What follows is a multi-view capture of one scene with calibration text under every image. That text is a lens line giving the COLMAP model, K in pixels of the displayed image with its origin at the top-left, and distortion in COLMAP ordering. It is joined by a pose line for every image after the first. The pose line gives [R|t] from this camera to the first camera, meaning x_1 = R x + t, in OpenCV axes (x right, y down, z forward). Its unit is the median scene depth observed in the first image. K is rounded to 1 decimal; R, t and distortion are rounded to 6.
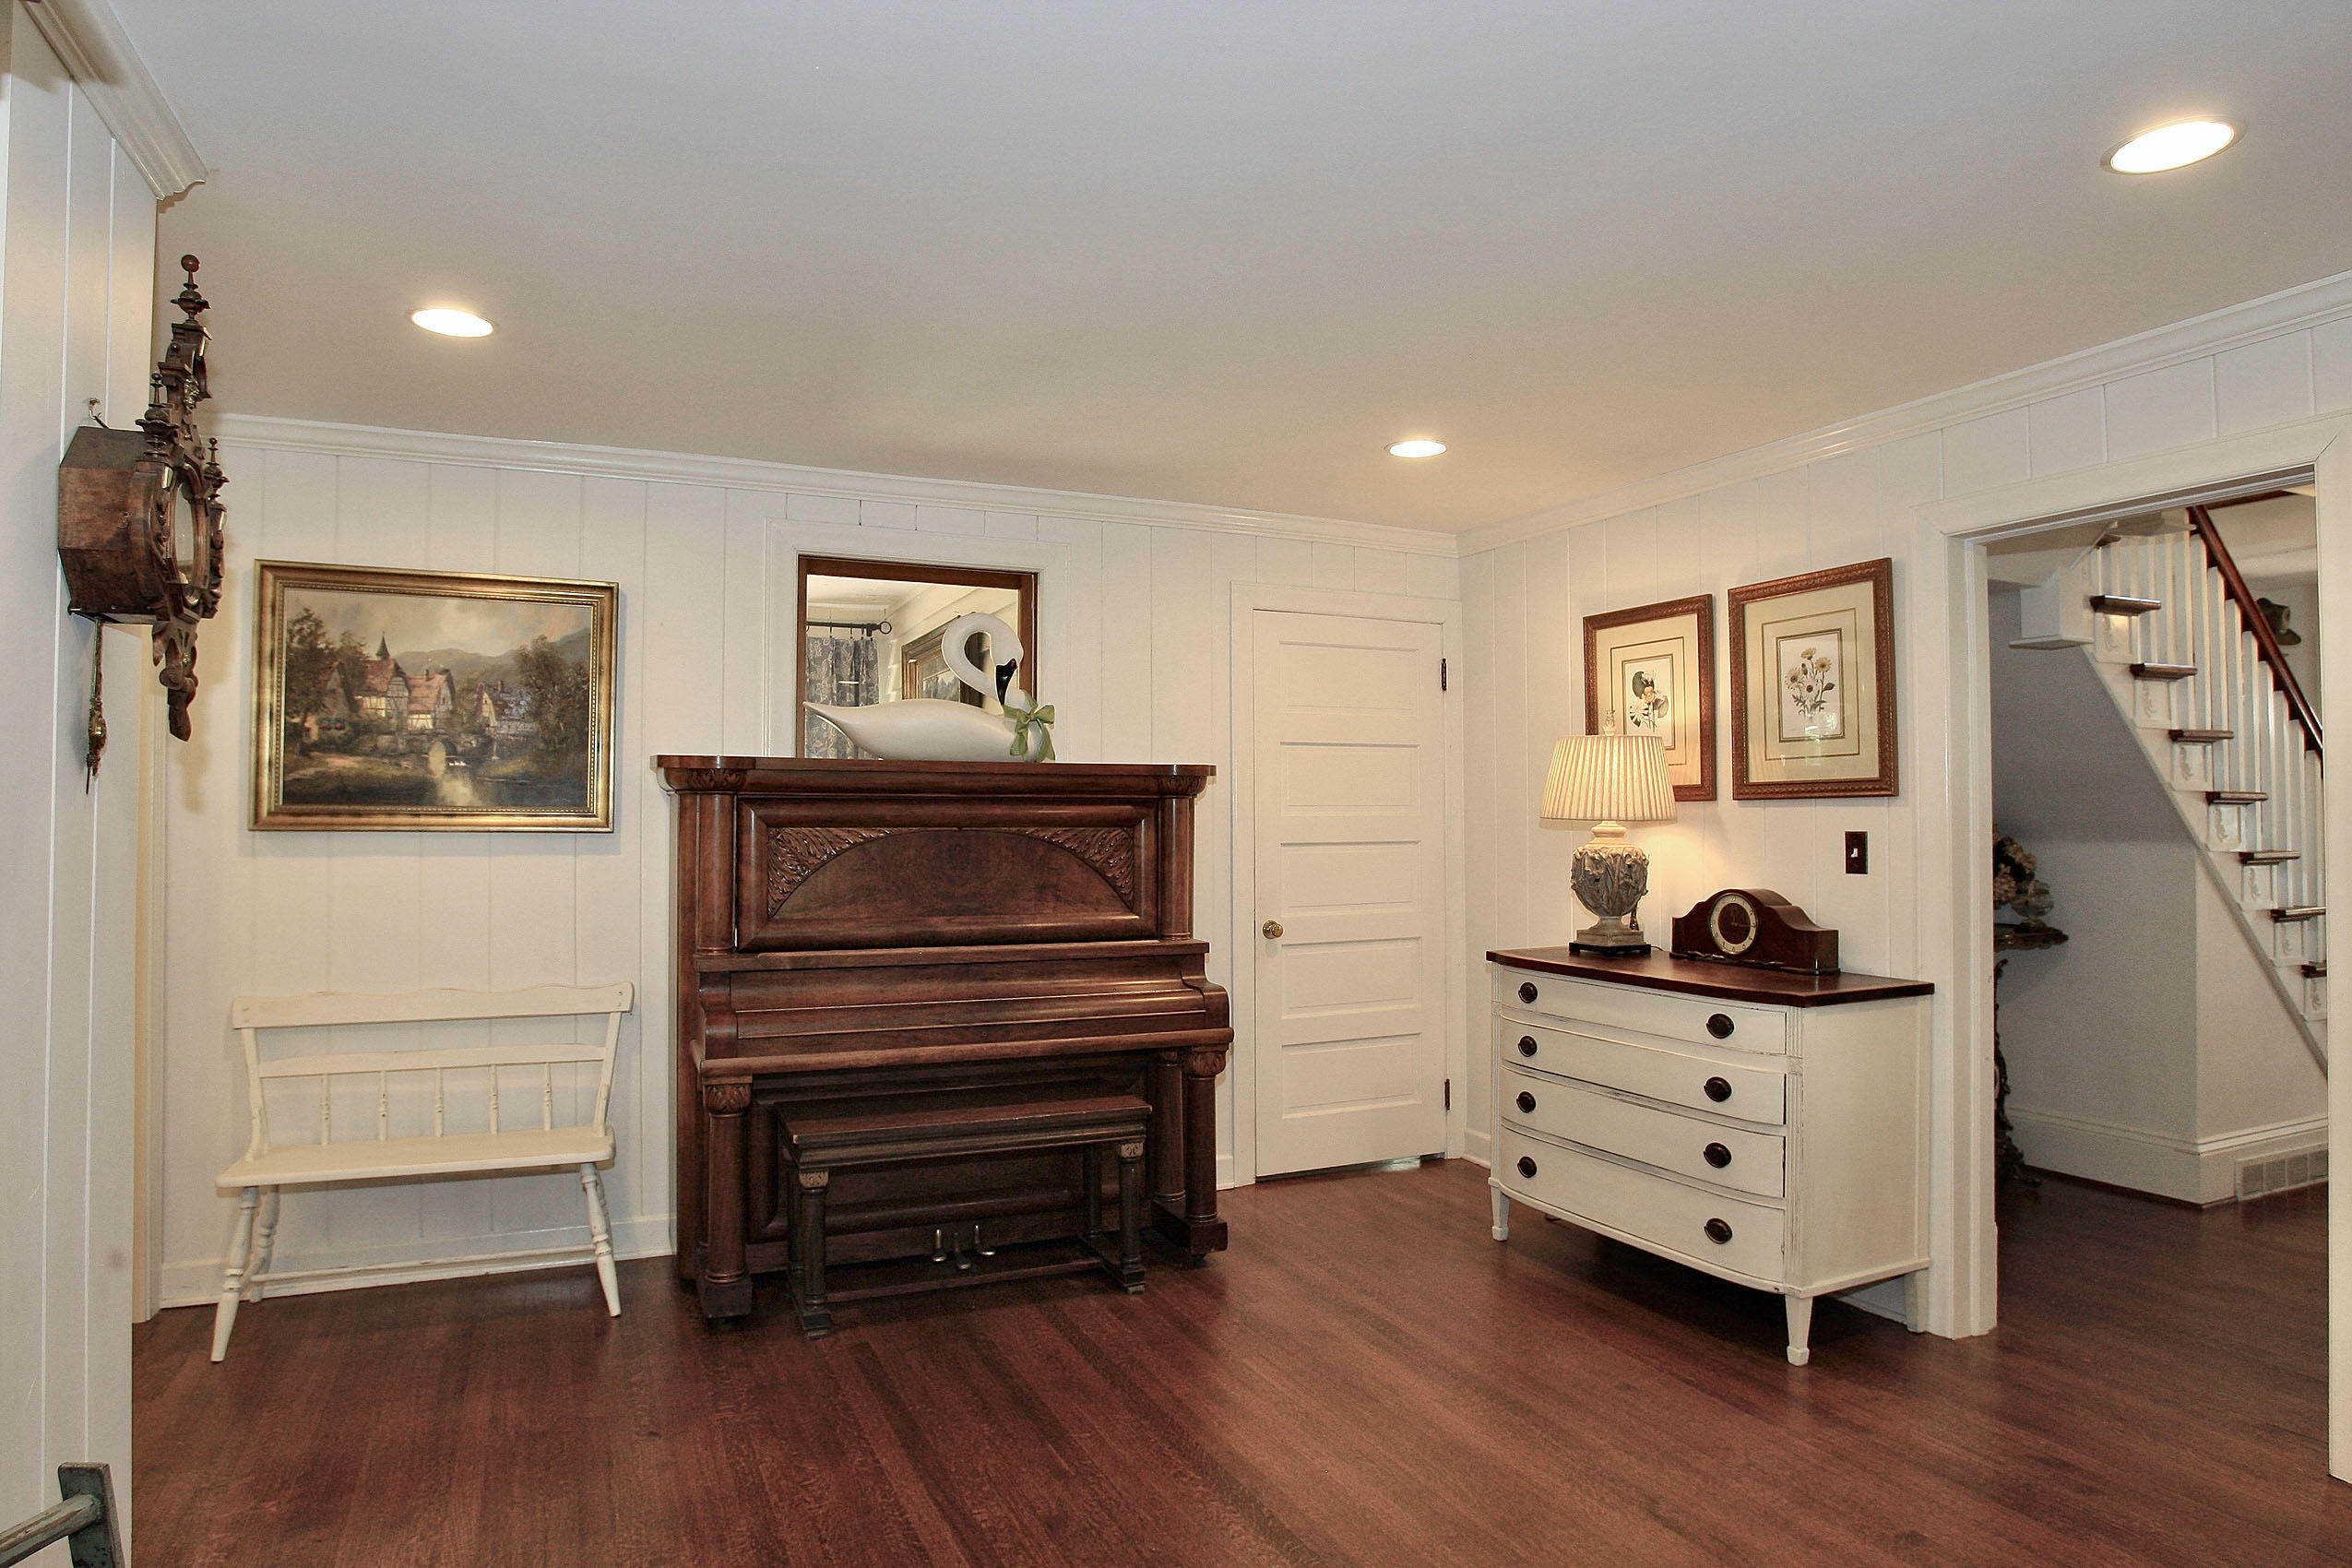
lens RADIAL K [[1372.1, 0, 1176.0], [0, 1372.1, 784.0], [0, 0, 1]] dist [-0.089806, 0.051147]
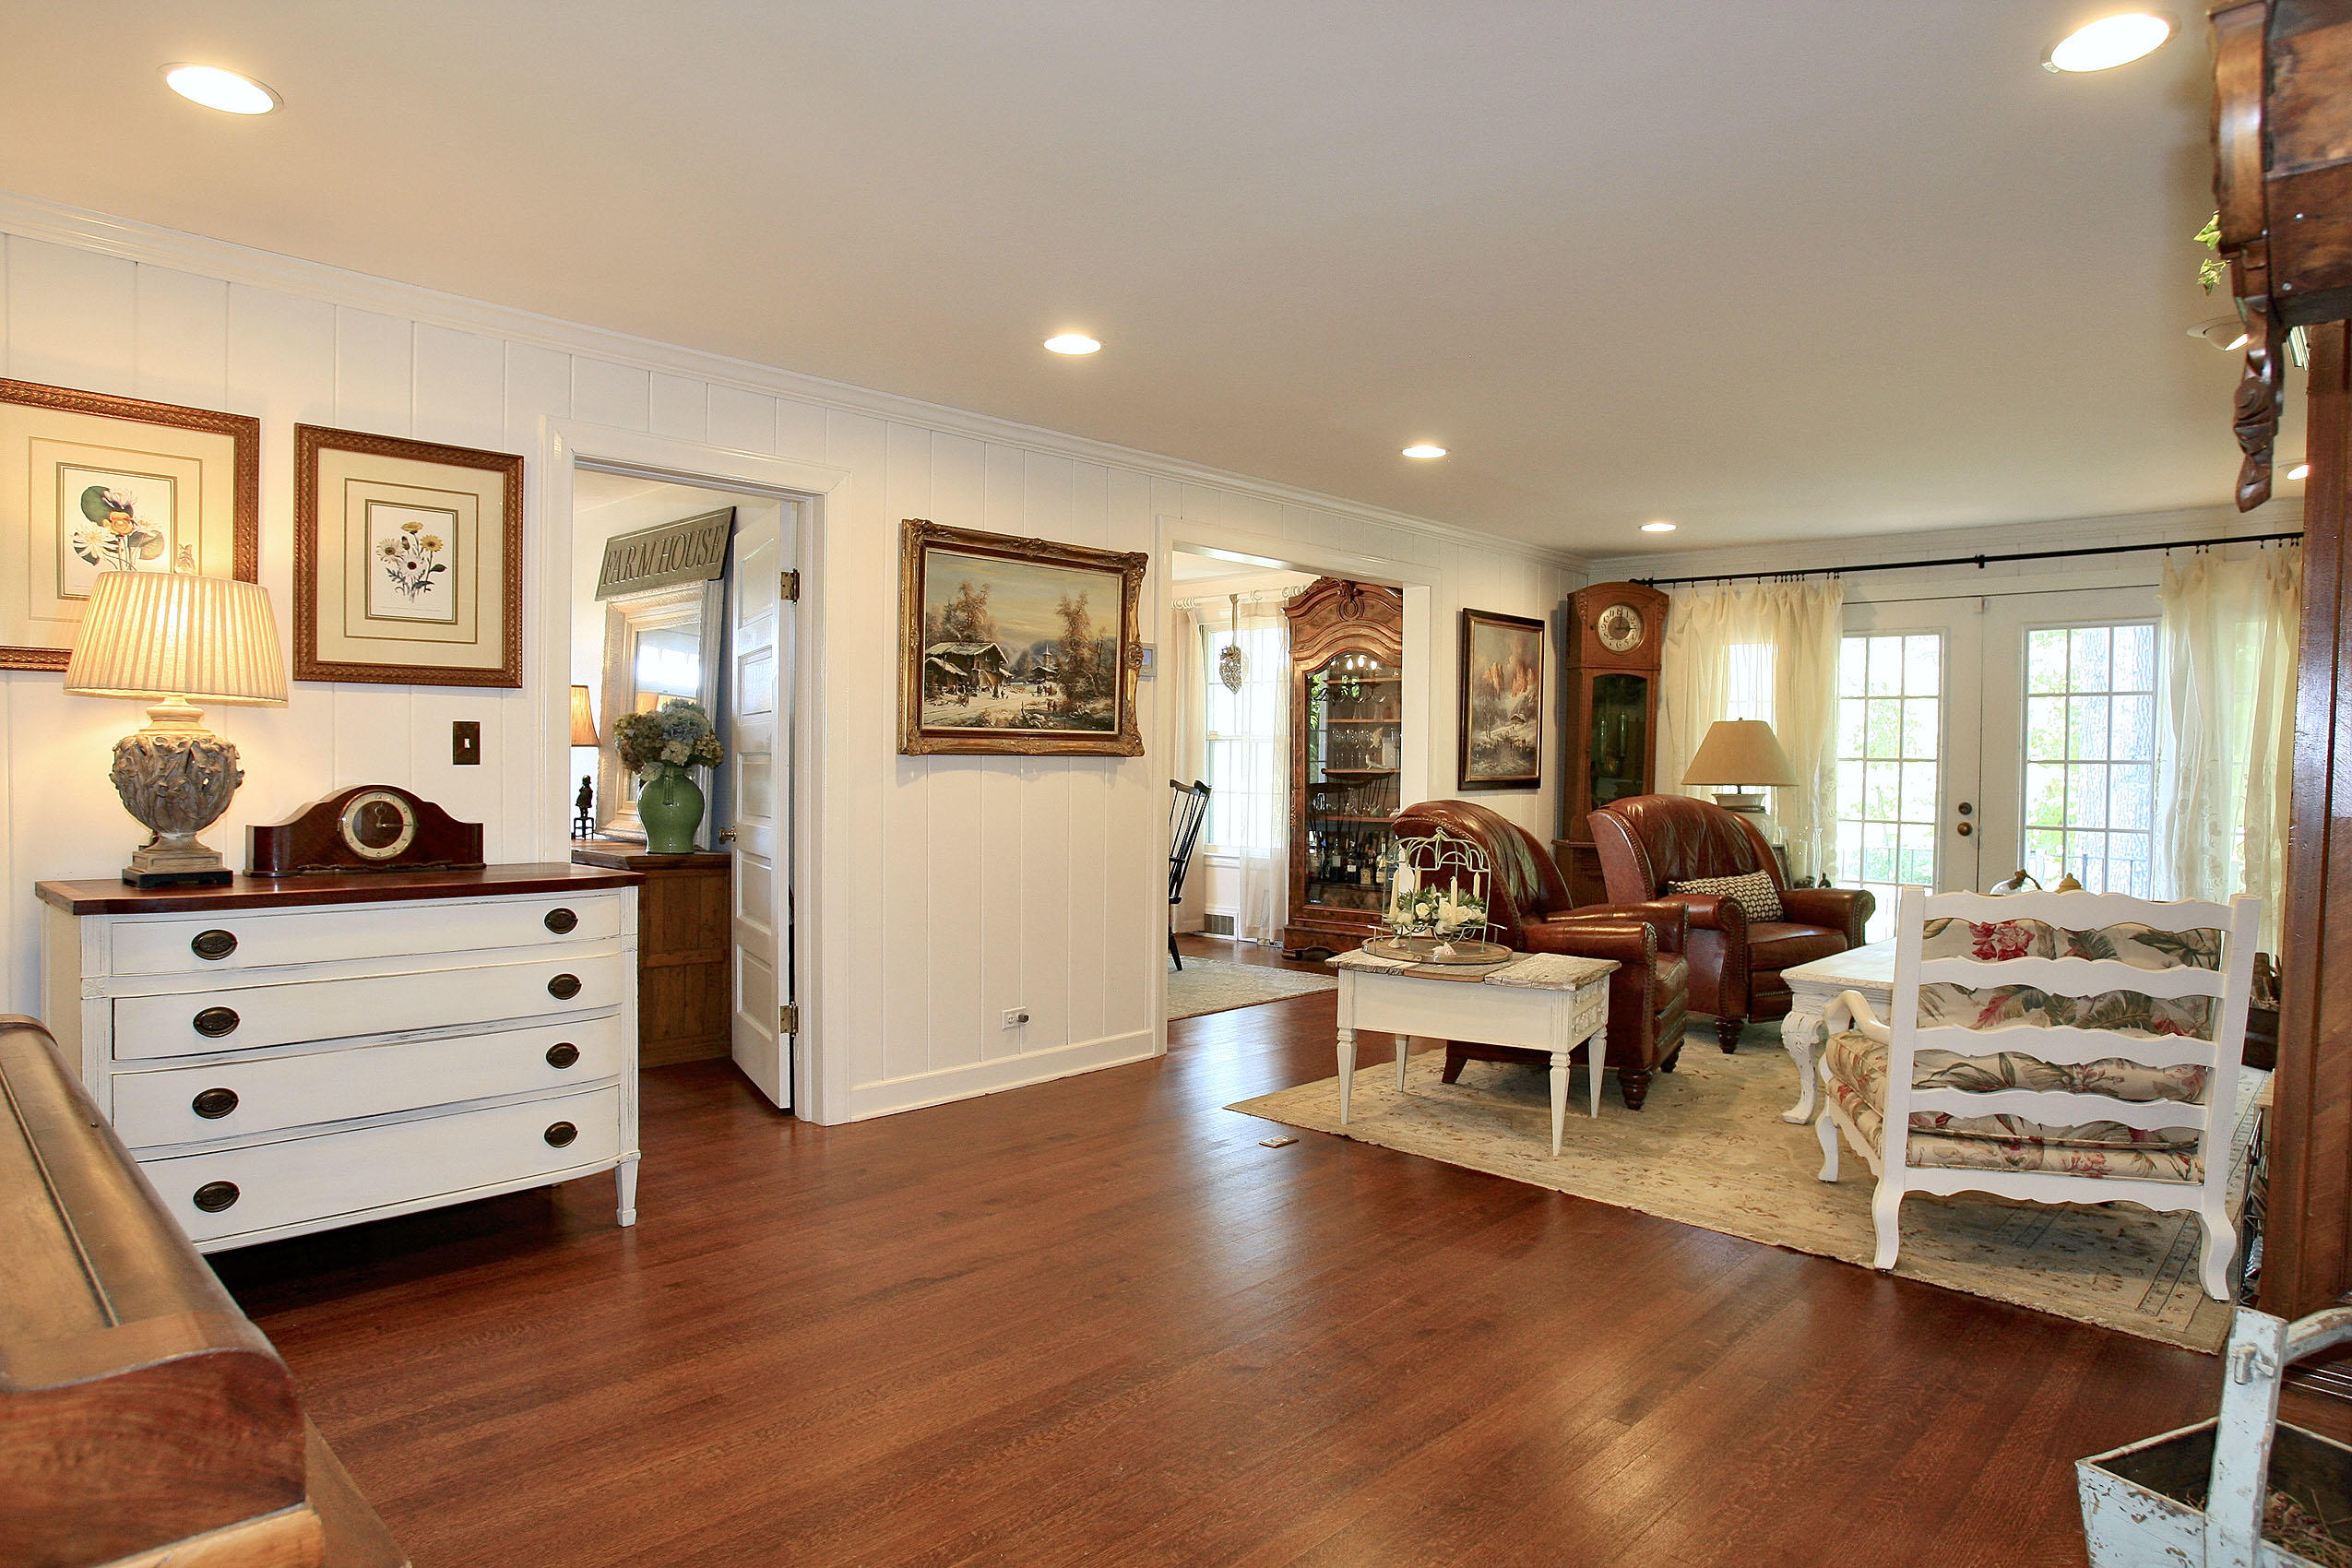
lens RADIAL K [[1372.1, 0, 1176.0], [0, 1372.1, 784.0], [0, 0, 1]] dist [-0.089806, 0.051147]
pose [[-0.361225, -0.017343, 0.932317, -0.571469], [-0.031680, 0.999478, 0.006317, 0.055986], [-0.931940, -0.027254, -0.361586, 0.838334]]
